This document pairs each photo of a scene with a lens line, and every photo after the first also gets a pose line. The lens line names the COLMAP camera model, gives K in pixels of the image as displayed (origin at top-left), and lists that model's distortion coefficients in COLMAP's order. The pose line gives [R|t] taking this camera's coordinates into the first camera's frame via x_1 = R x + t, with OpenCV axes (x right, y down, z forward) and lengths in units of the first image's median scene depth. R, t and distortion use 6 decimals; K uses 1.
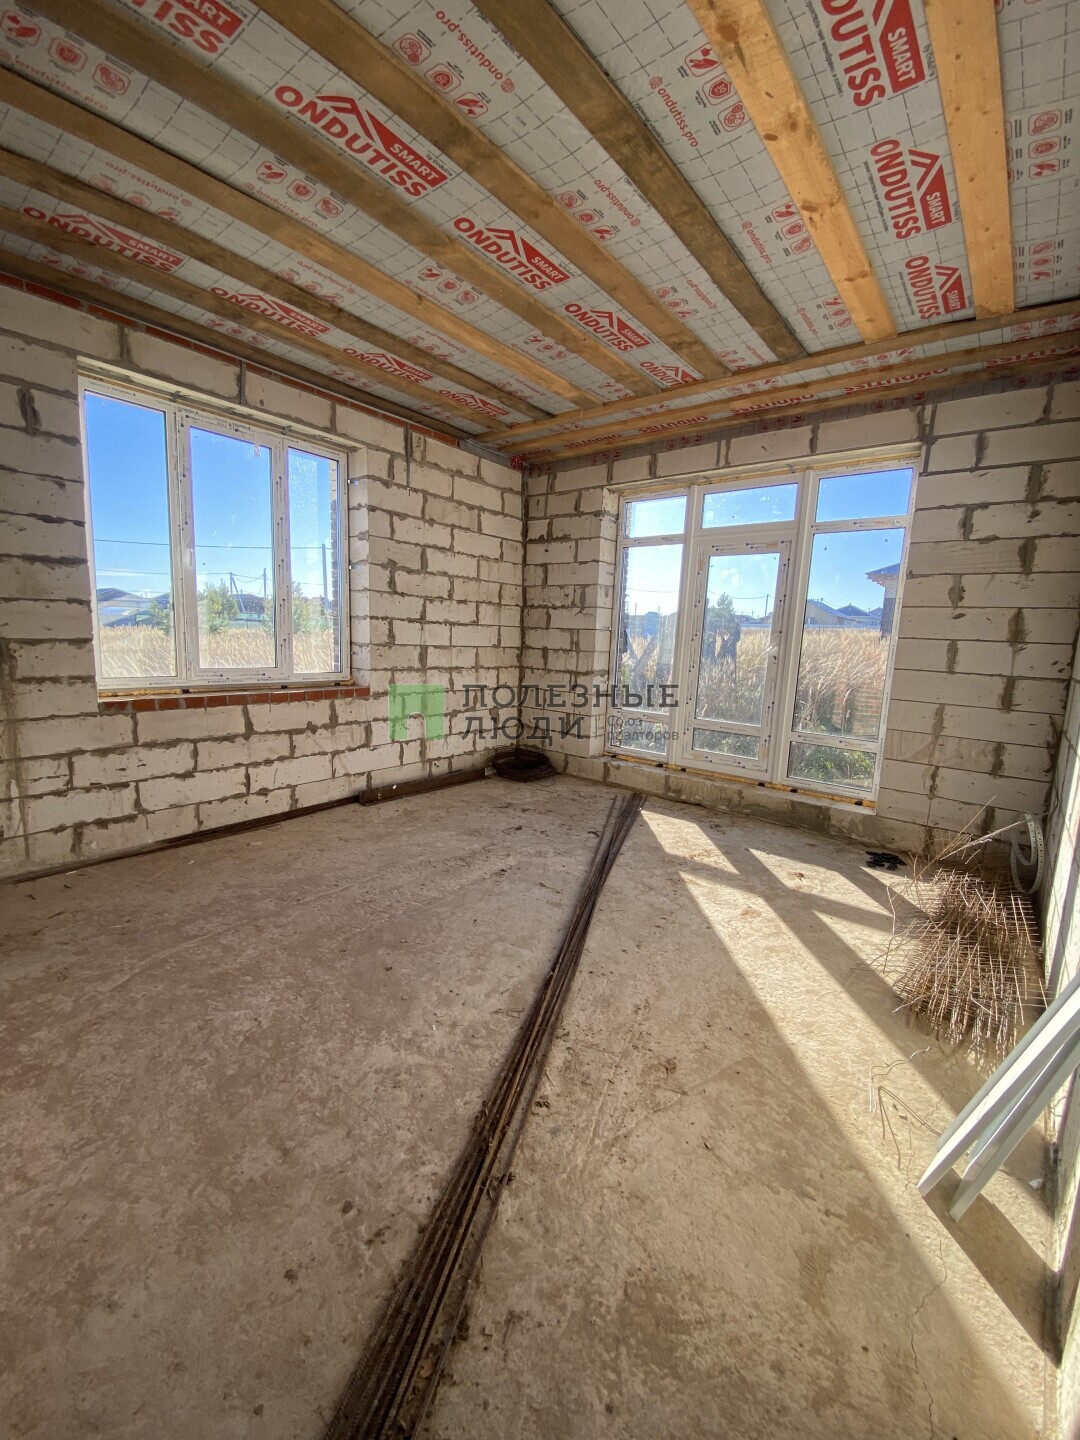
lens RADIAL K [[573.9, 0, 540.0], [0, 573.9, 720.0], [0, 0, 1]] dist [0.015998, -0.019347]
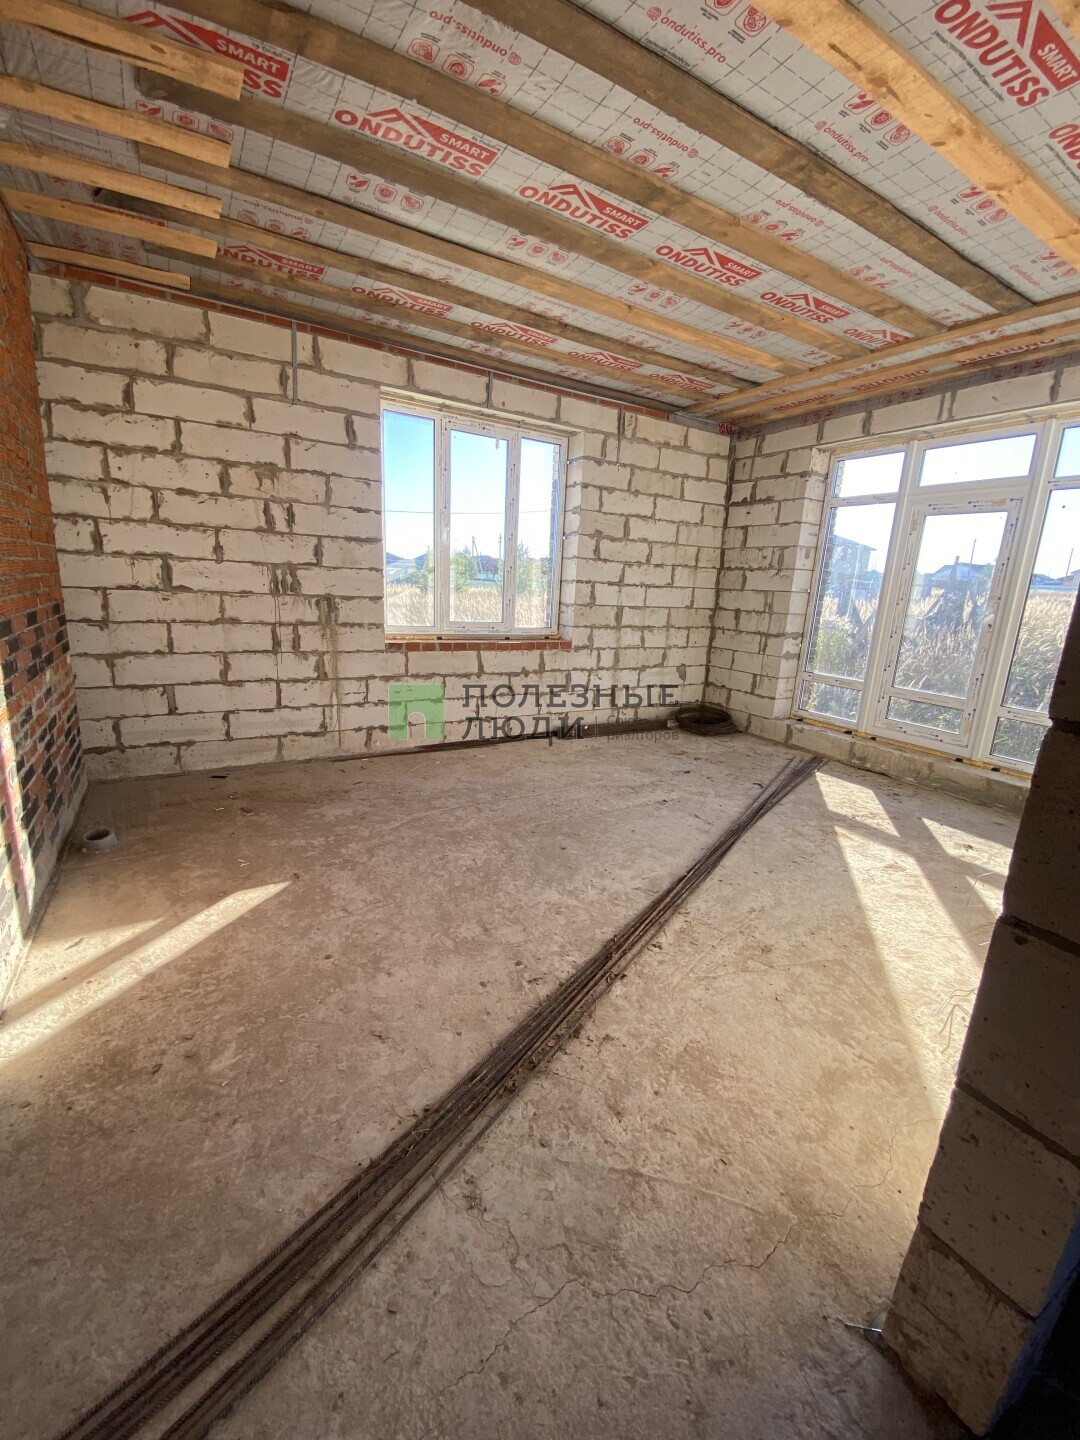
lens RADIAL K [[556.6, 0, 540.0], [0, 556.6, 720.0], [0, 0, 1]] dist [0.000205, -0.011907]
pose [[0.933698, 0.090007, -0.346565, 0.078469], [-0.063447, 0.994163, 0.087259, 0.015897], [0.352396, -0.059485, 0.933959, -0.154728]]
